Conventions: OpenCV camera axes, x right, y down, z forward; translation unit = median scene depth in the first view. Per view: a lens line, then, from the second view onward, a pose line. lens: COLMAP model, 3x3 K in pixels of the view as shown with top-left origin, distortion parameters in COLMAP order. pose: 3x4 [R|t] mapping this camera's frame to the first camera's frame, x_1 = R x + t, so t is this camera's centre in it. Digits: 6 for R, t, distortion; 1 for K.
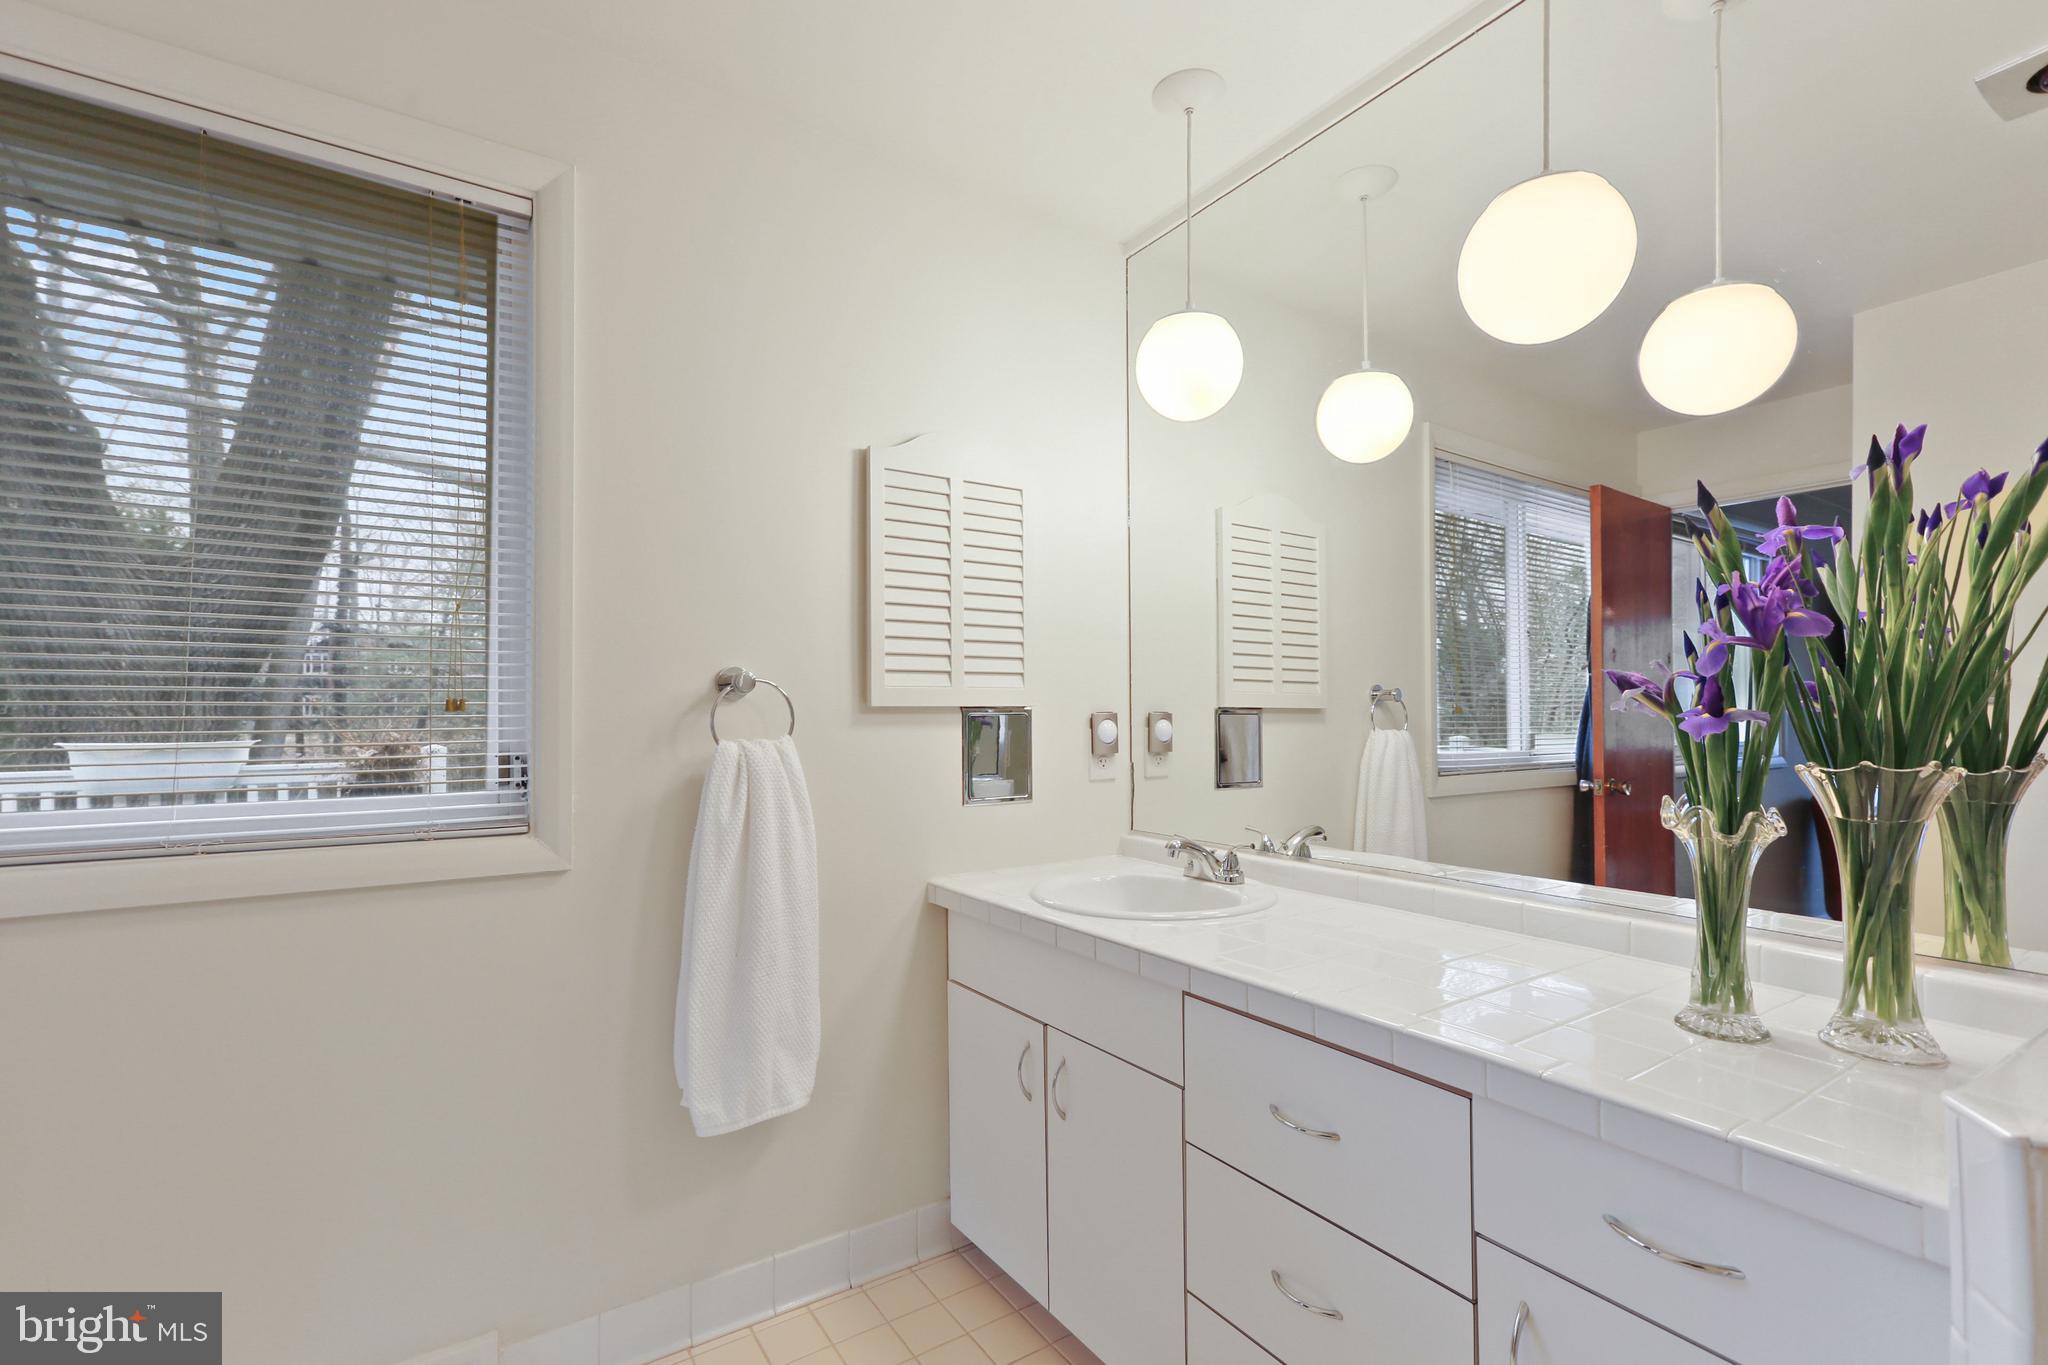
lens RADIAL K [[942.5, 0, 1024.0], [0, 942.5, 682.5], [0, 0, 1]] dist [-0.000033, 0.006509]
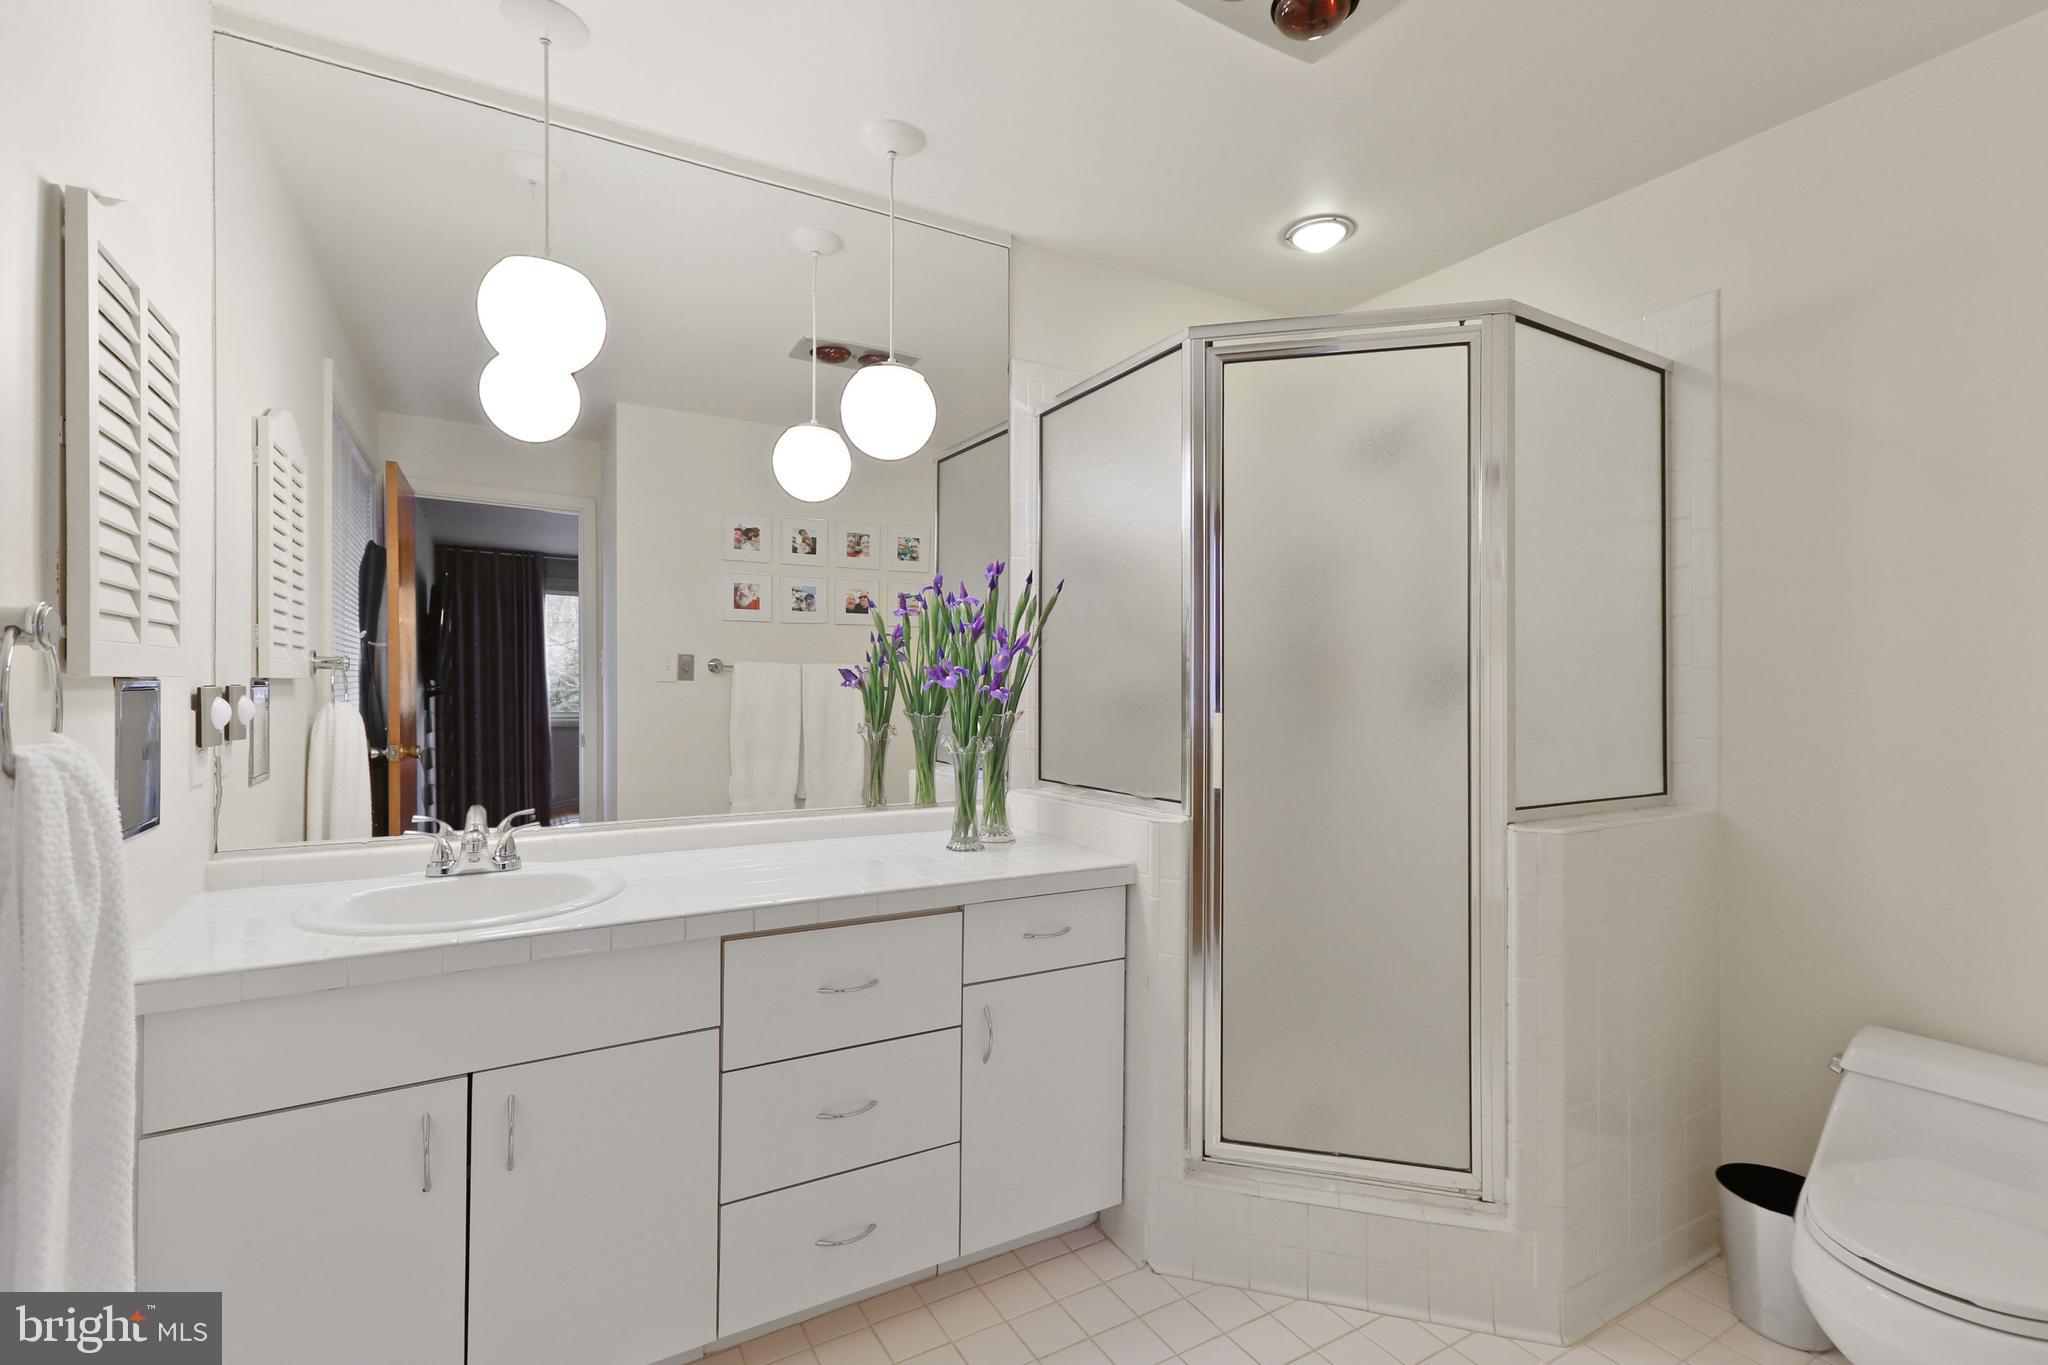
lens RADIAL K [[941.0, 0, 1021.4], [0, 941.0, 671.0], [0, 0, 1]] dist [-0.002164, 0.012817]
pose [[0.074487, 0.017133, 0.997075, -0.789481], [-0.034438, 0.999300, -0.014598, 0.013561], [-0.996627, -0.033249, 0.075025, 0.492943]]
